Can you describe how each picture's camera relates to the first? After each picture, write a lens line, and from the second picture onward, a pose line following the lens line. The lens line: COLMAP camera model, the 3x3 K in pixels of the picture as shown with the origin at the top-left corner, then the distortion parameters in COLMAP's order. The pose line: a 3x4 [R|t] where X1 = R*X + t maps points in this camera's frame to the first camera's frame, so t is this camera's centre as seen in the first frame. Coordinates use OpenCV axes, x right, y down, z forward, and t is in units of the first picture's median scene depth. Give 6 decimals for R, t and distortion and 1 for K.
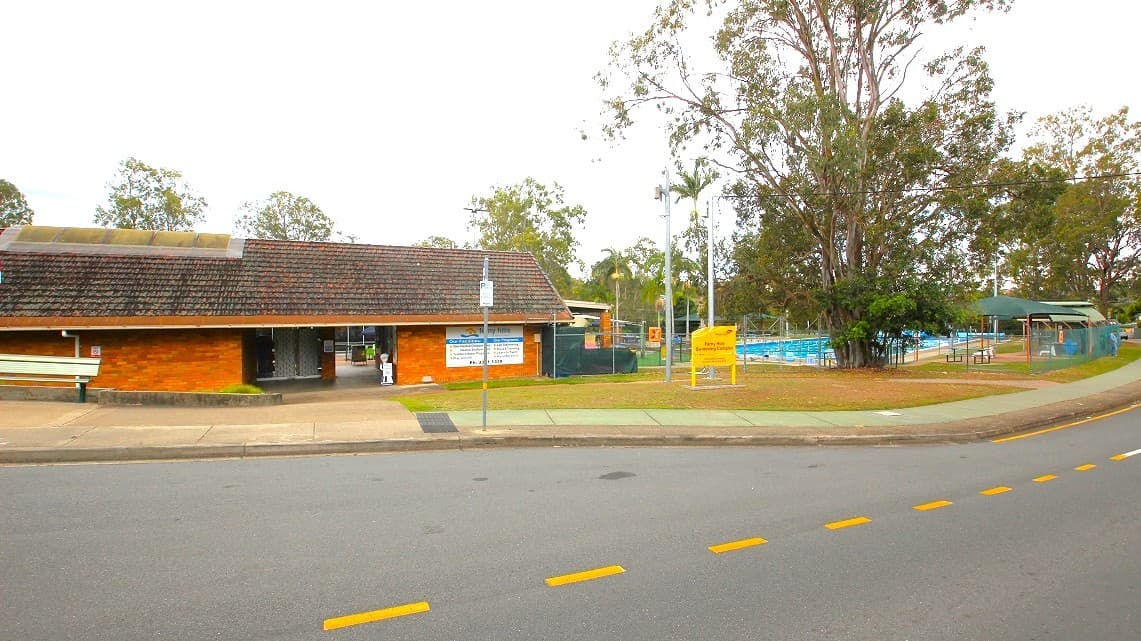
lens RADIAL K [[484.8, 0, 570.5], [0, 484.8, 320.5], [0, 0, 1]] dist [-0.018132, -0.000524]
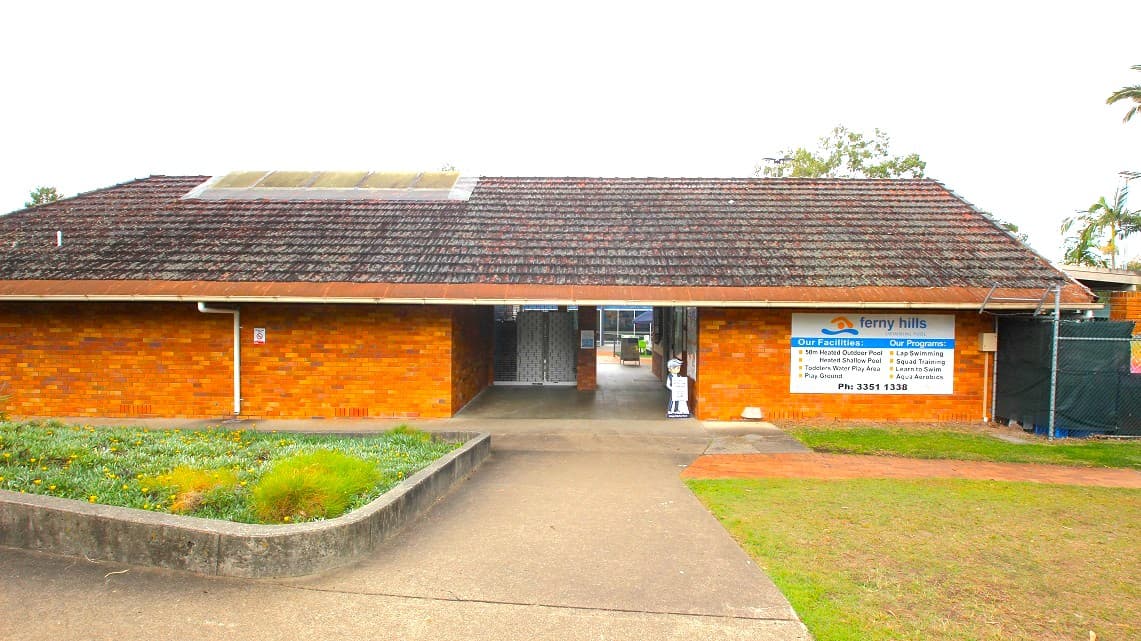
lens RADIAL K [[526.0, 0, 570.5], [0, 526.0, 320.5], [0, 0, 1]] dist [0.000997, -0.000150]
pose [[0.865425, 0.028416, -0.500232, -0.192836], [-0.019068, 0.999535, 0.023789, 0.013418], [0.500676, -0.011049, 0.865564, 0.431285]]
